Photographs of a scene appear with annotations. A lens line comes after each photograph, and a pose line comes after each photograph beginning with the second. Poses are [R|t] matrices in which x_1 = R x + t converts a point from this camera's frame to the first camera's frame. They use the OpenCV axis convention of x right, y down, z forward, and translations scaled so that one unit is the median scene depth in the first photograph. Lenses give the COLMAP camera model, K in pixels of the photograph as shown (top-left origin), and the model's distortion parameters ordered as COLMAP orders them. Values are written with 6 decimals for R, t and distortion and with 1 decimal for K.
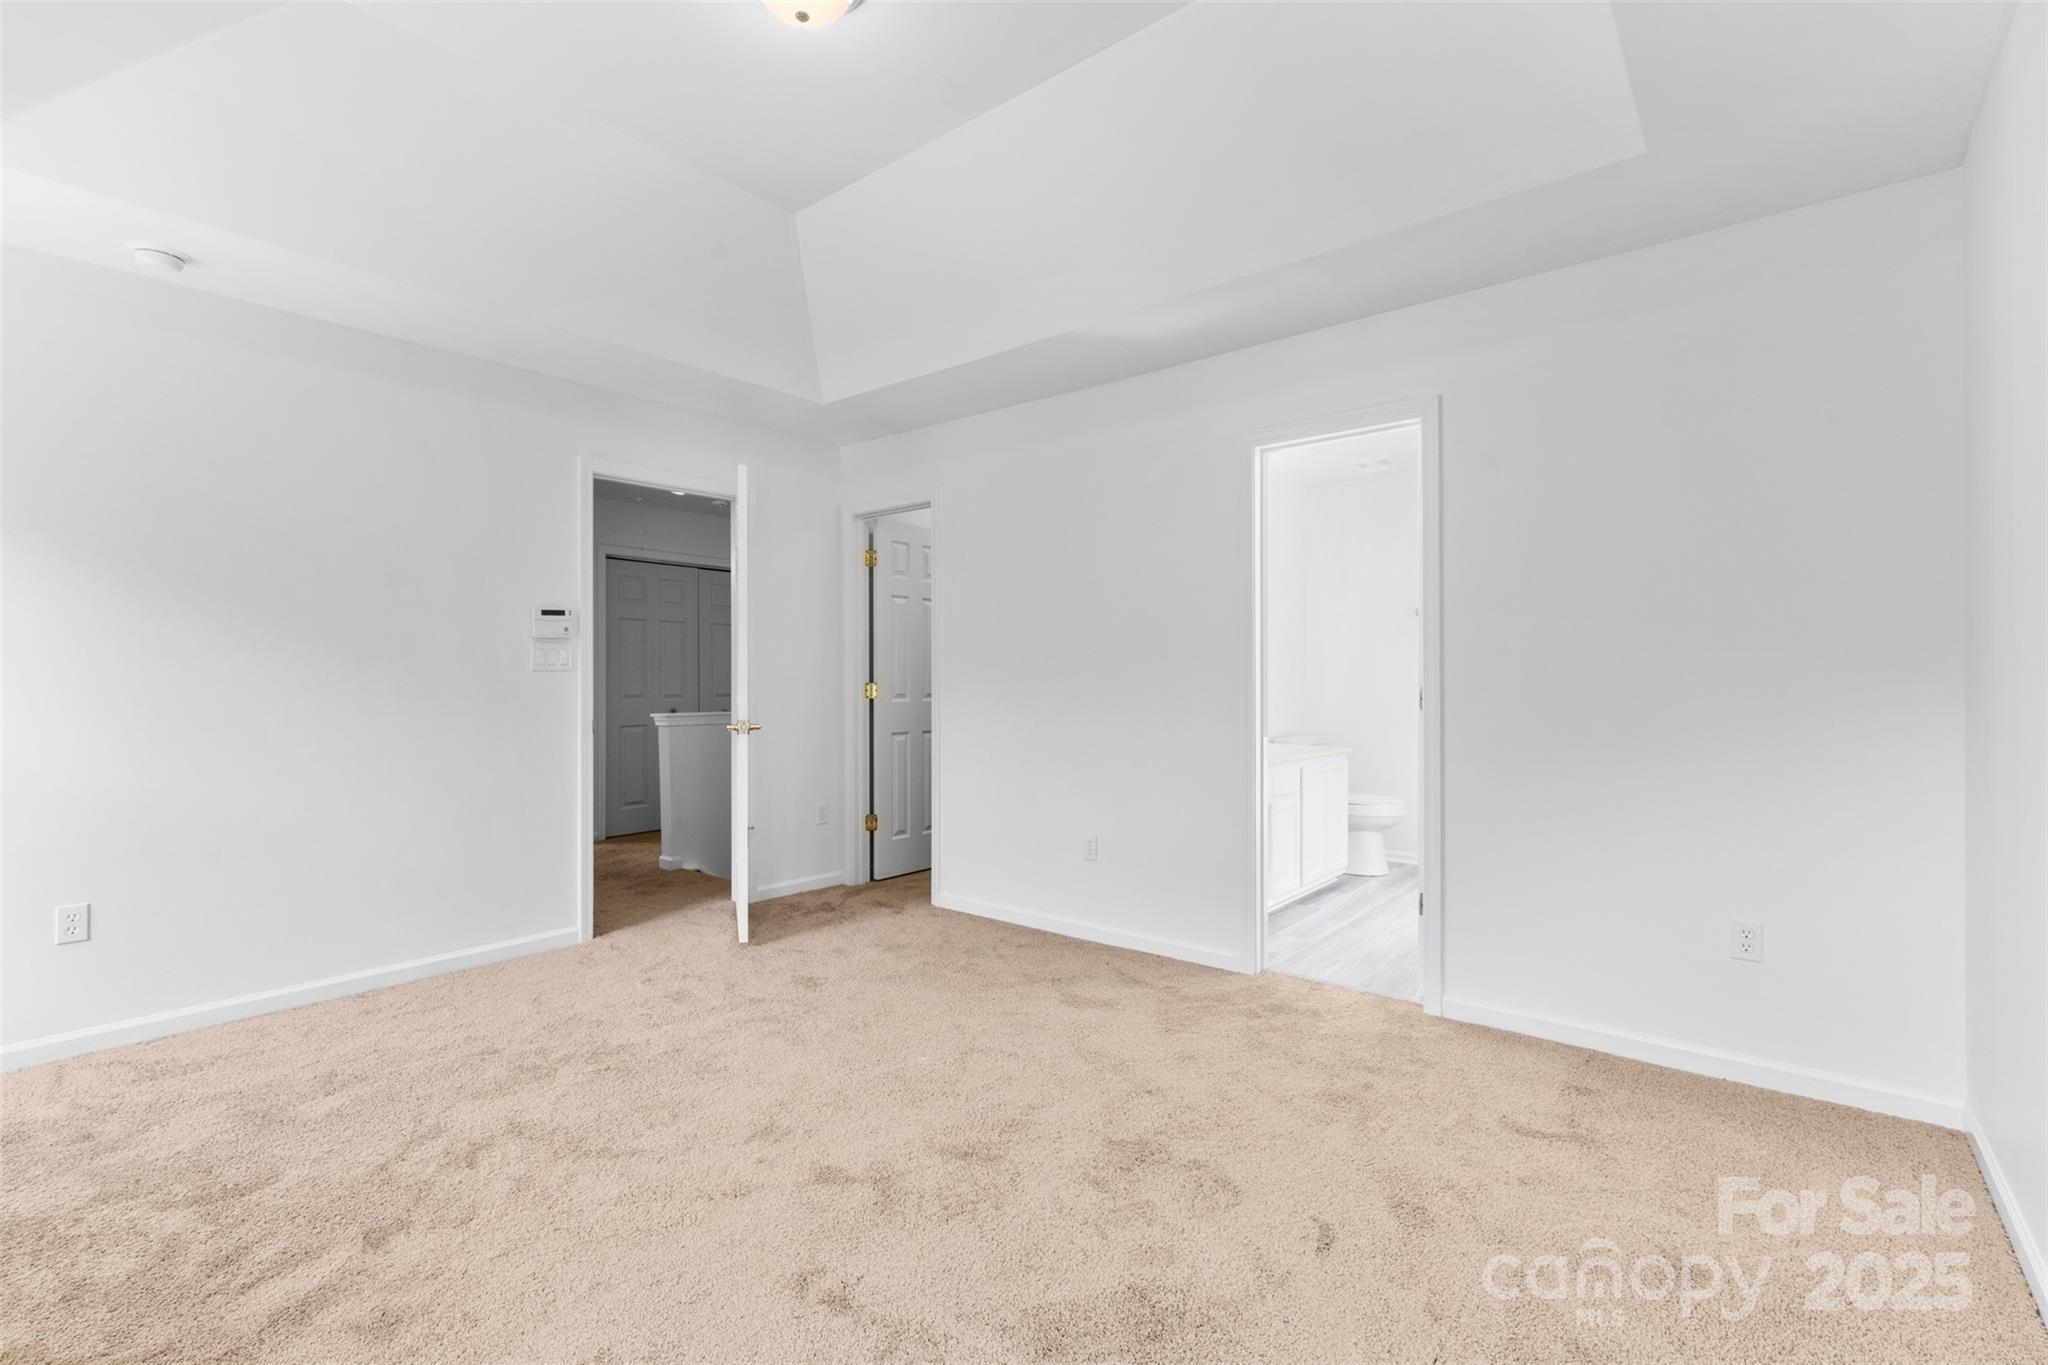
lens RADIAL K [[918.9, 0, 1021.5], [0, 918.9, 685.6], [0, 0, 1]] dist [0.006249, -0.001303]
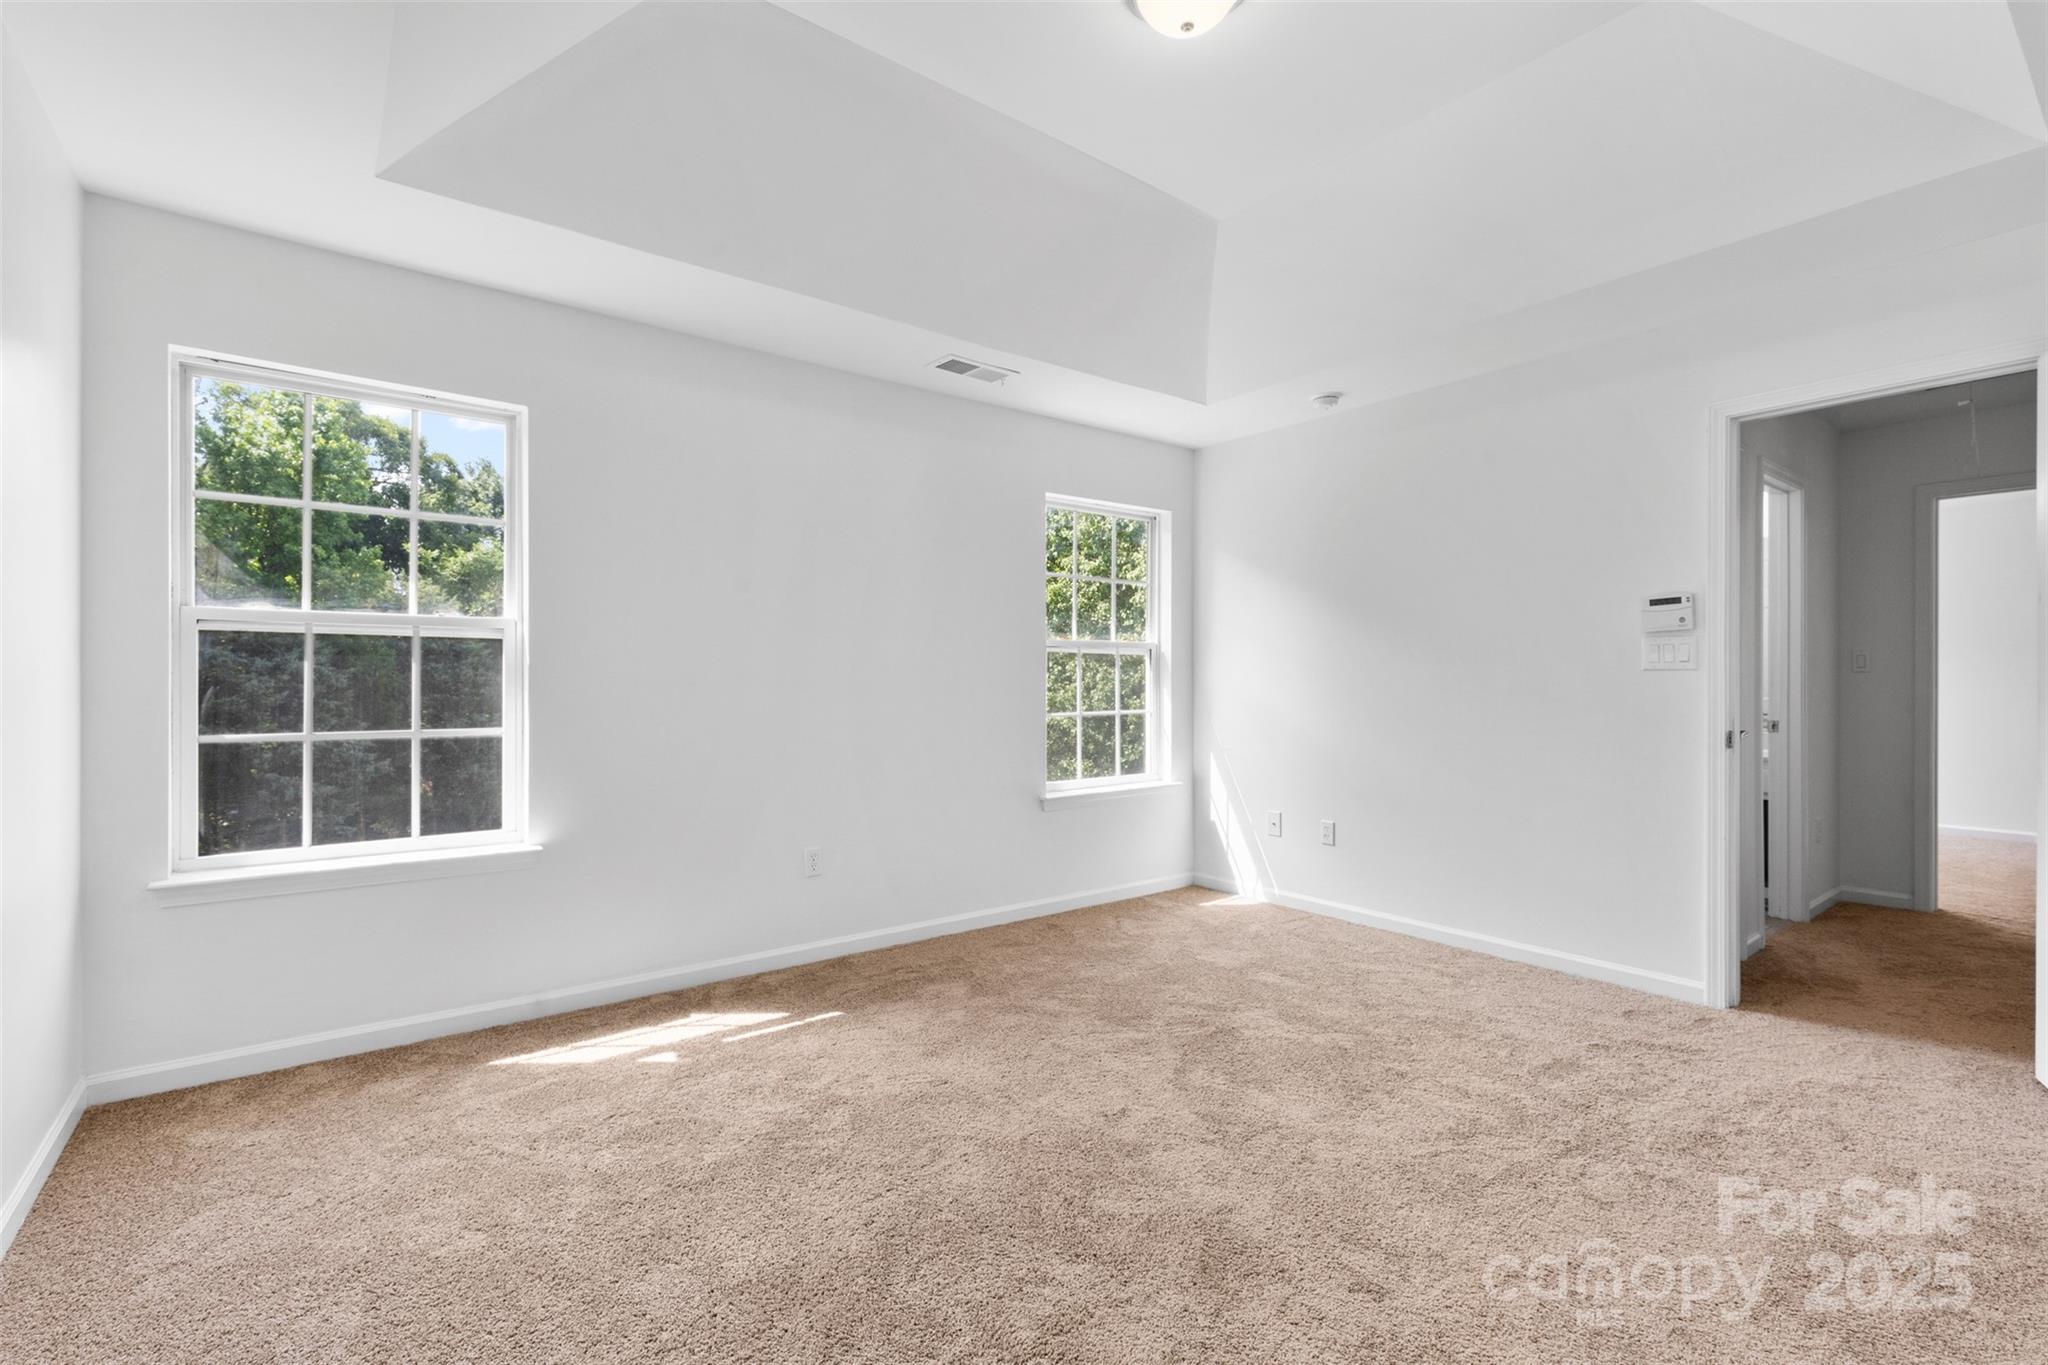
lens RADIAL K [[918.9, 0, 1017.1], [0, 918.9, 668.4], [0, 0, 1]] dist [0.006249, -0.001303]
pose [[-0.229091, -0.011192, -0.973341, 0.597350], [-0.009383, 0.999913, -0.009289, -0.004555], [0.973360, 0.007005, -0.229176, 0.787054]]
